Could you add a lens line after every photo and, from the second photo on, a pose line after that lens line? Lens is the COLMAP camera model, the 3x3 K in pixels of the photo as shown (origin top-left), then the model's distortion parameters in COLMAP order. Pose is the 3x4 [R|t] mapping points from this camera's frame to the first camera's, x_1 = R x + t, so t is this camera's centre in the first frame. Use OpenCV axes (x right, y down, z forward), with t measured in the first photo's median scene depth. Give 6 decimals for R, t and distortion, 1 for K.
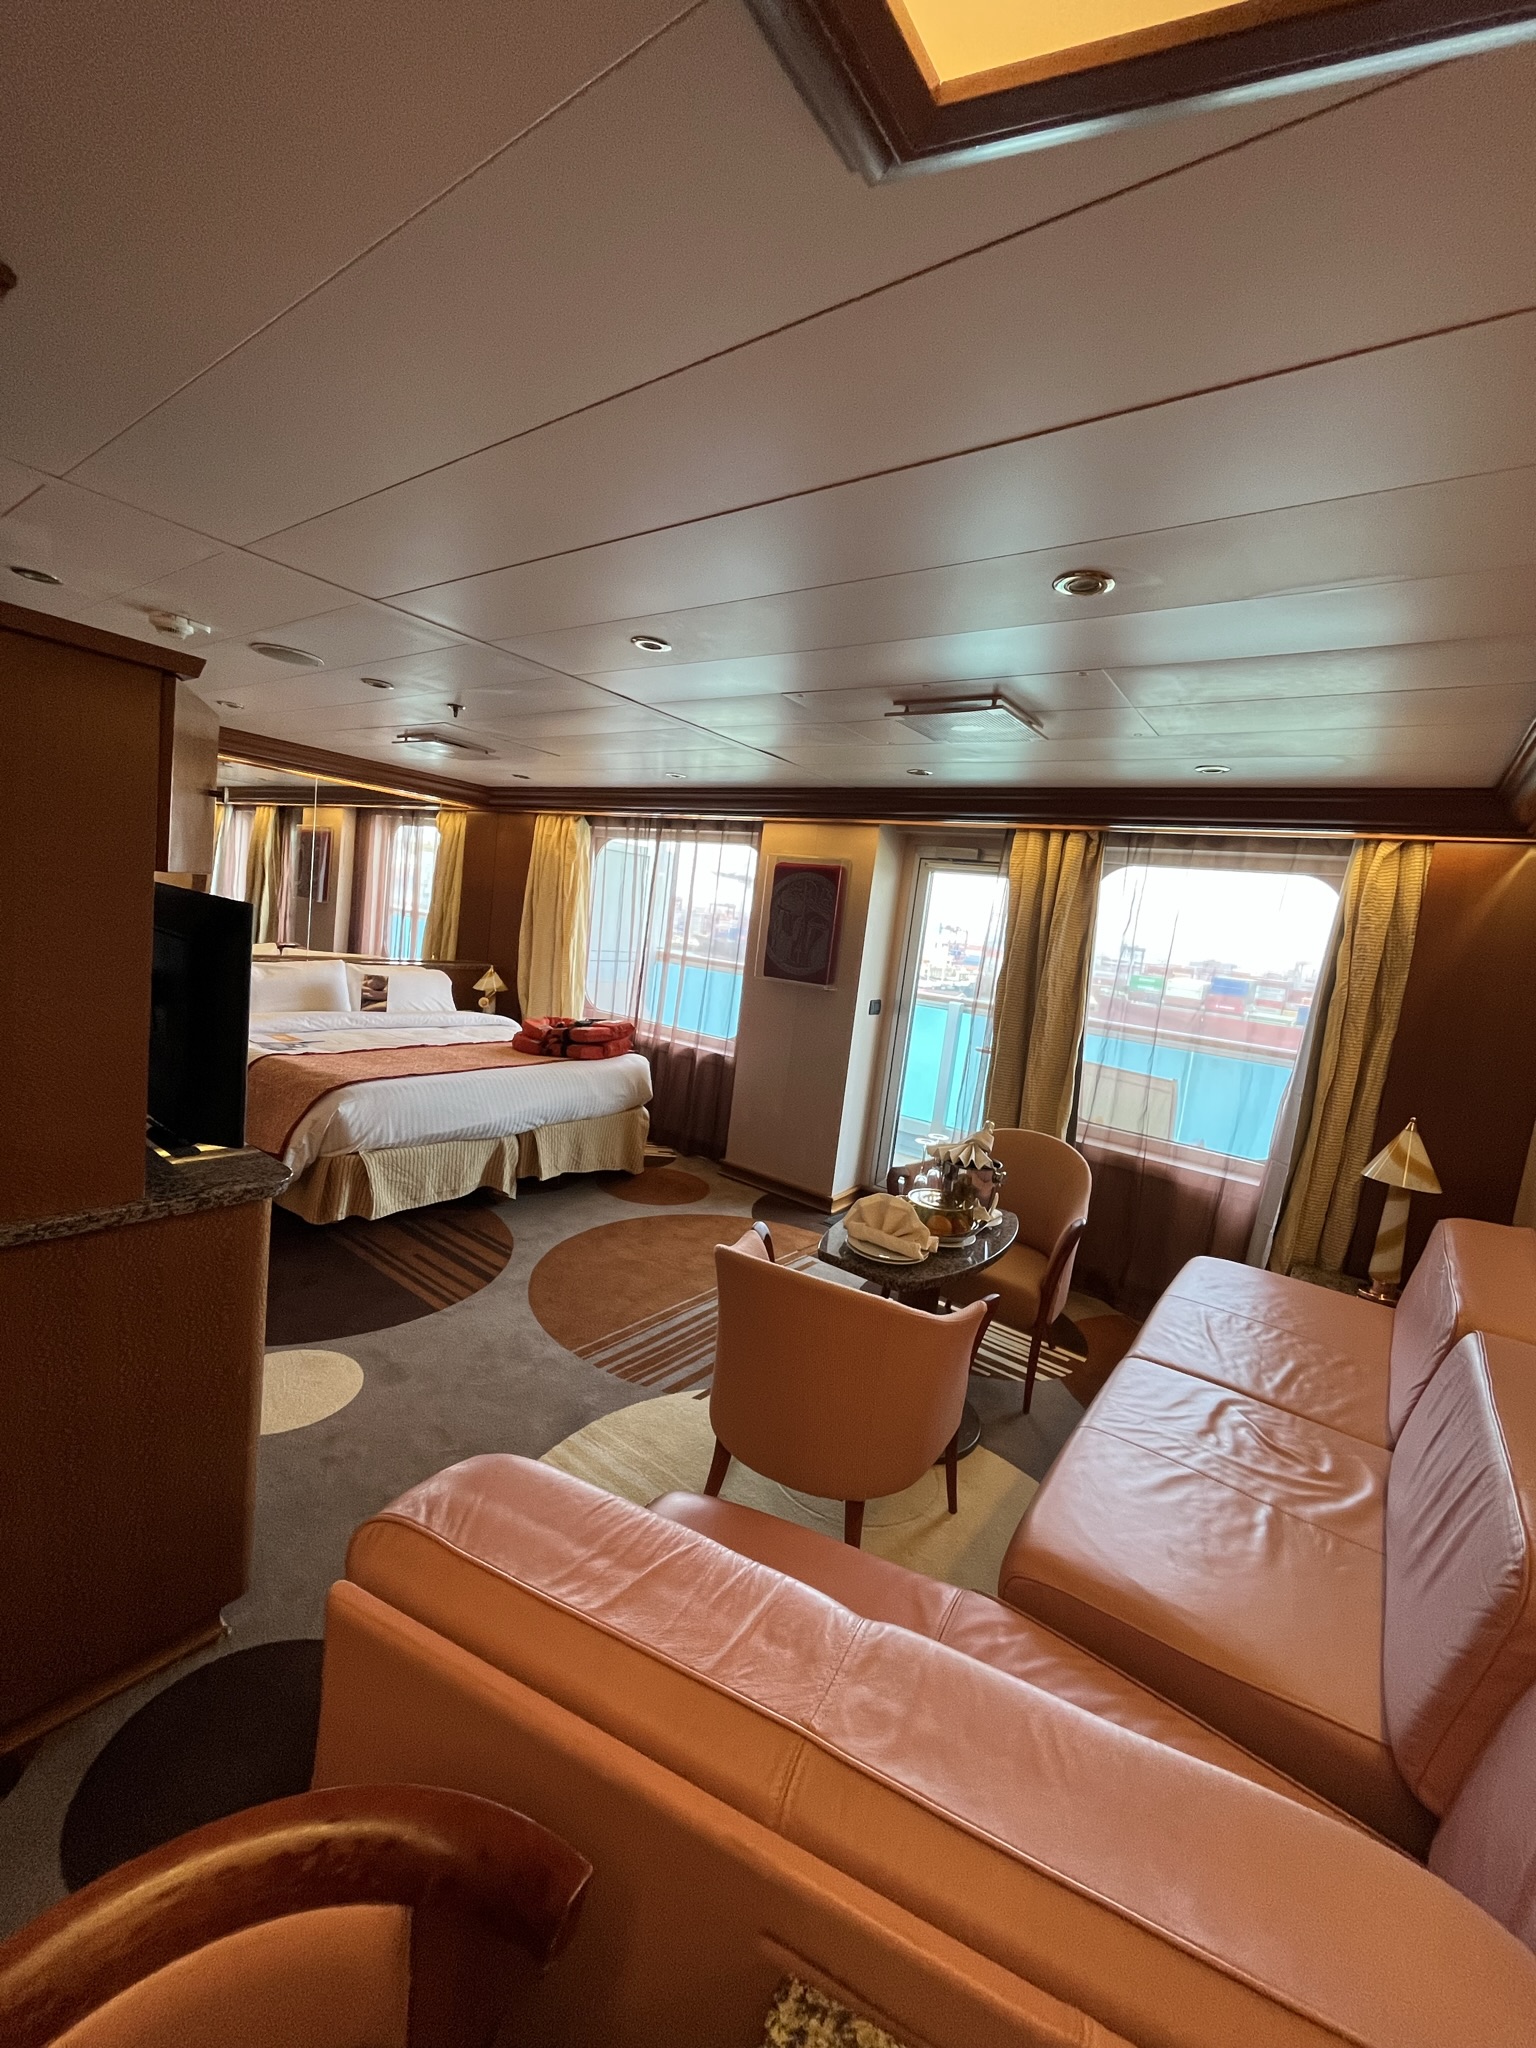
lens RADIAL K [[806.4, 0, 768.0], [0, 806.4, 1024.0], [0, 0, 1]] dist [0.020004, 0.000018]
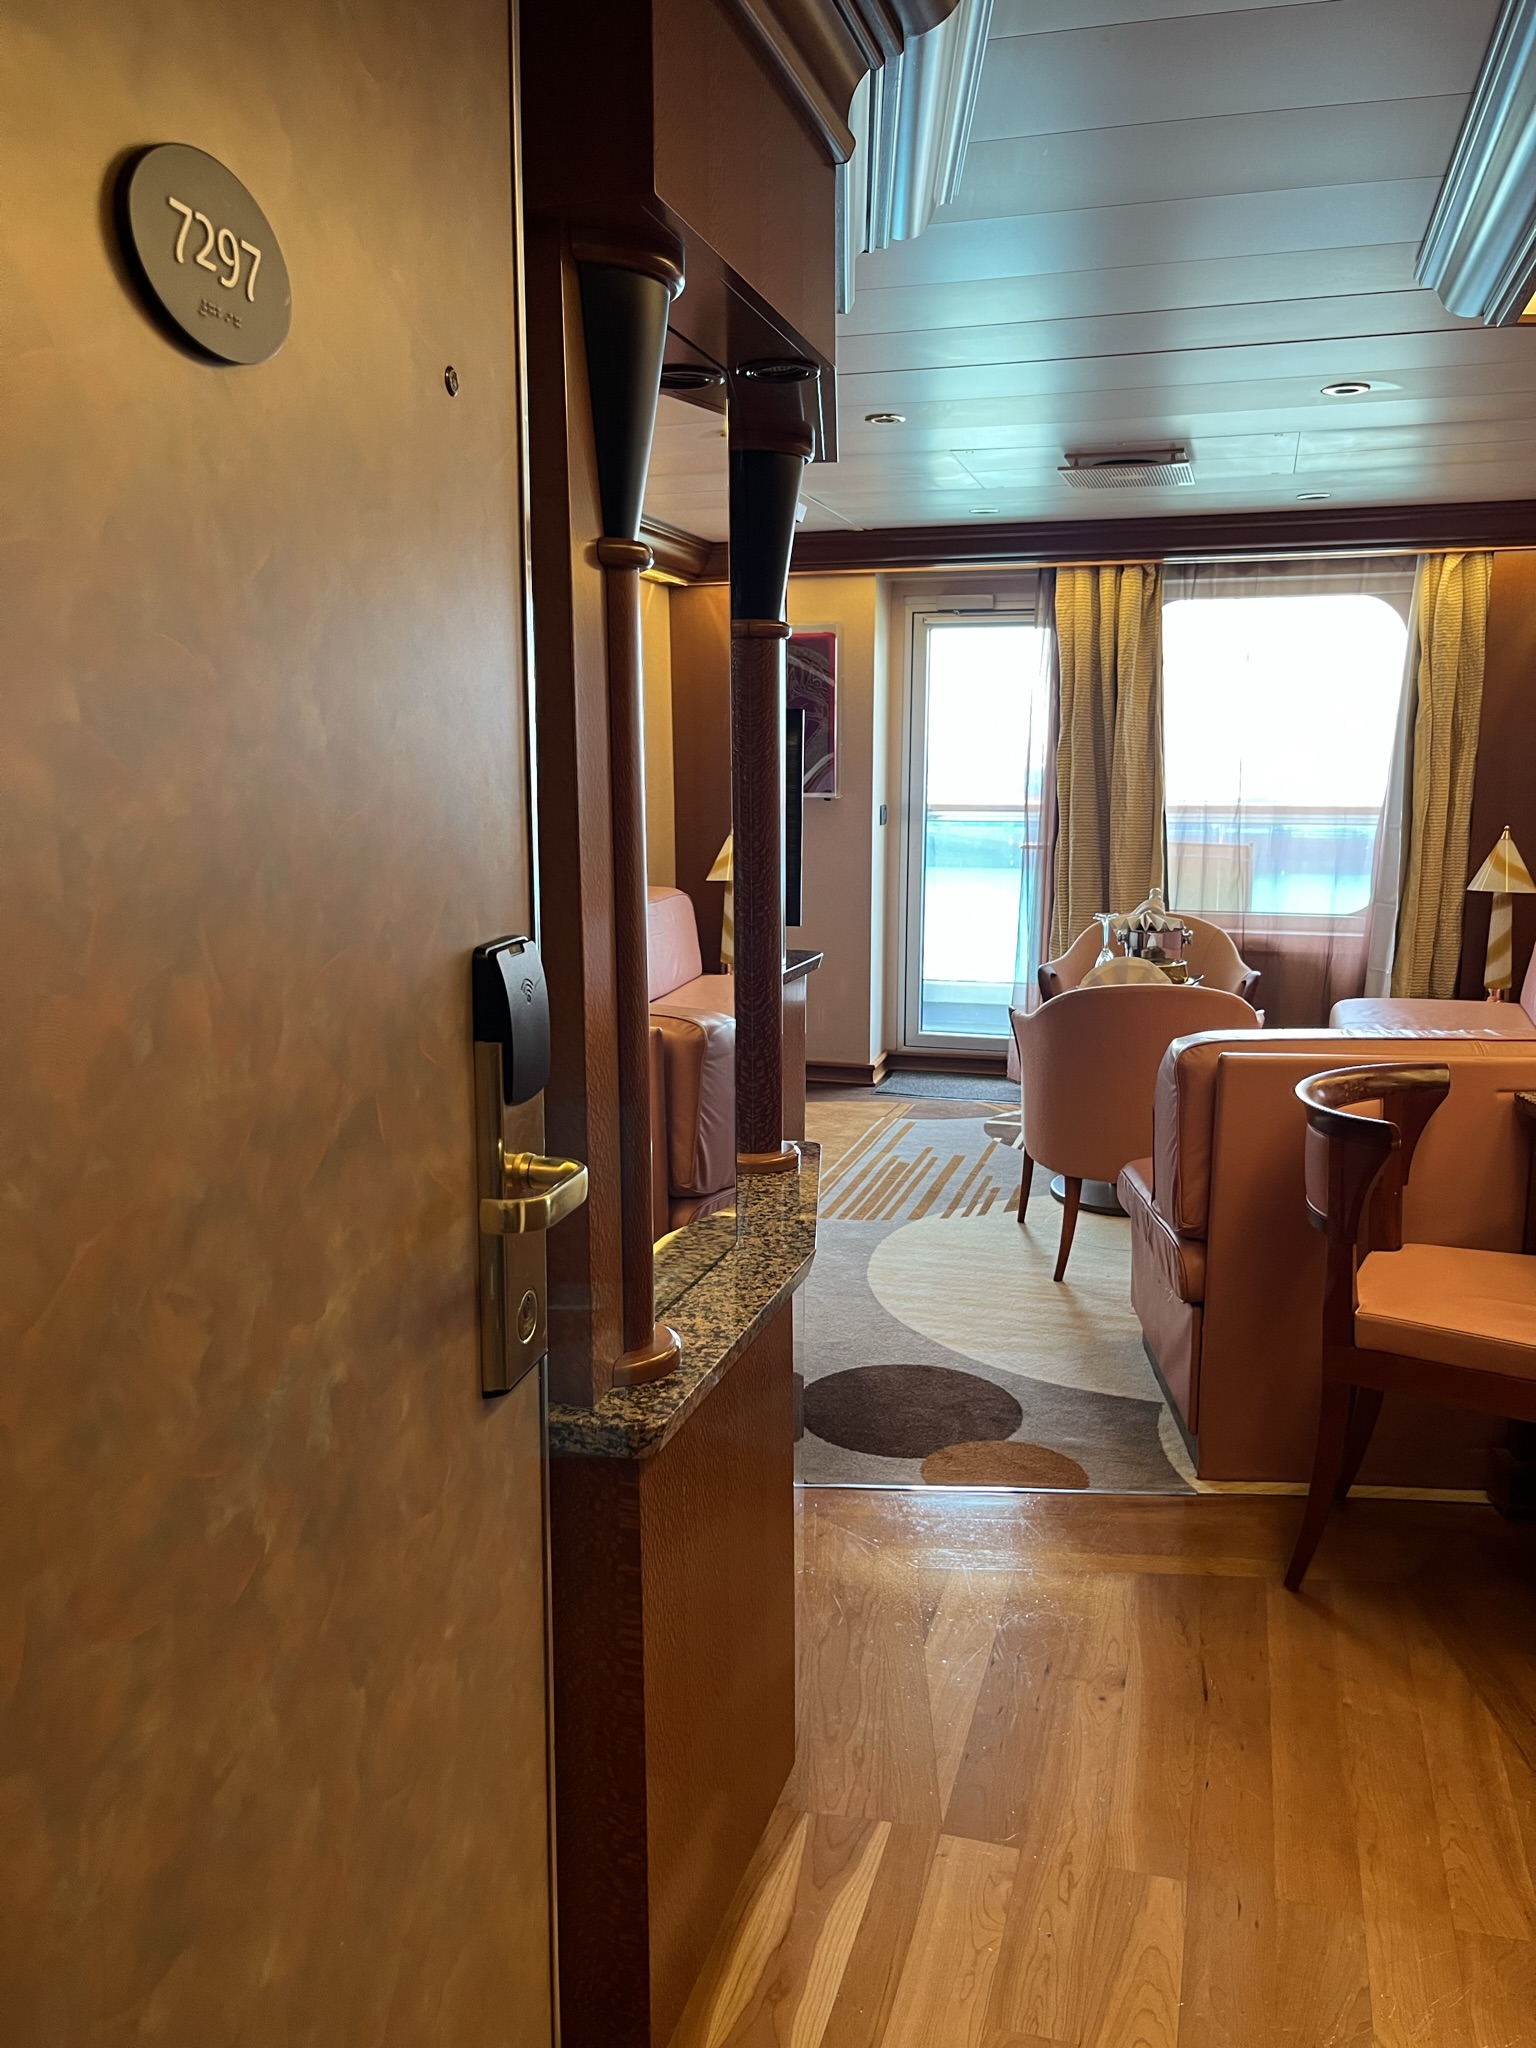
lens RADIAL K [[1532.6, 0, 768.0], [0, 1532.6, 1024.0], [0, 0, 1]] dist [-0.002174, 0.088455]
pose [[0.937336, -0.169350, 0.304504, -0.612373], [0.150363, 0.984975, 0.084943, 0.047893], [-0.314314, -0.033834, 0.948716, -0.477704]]
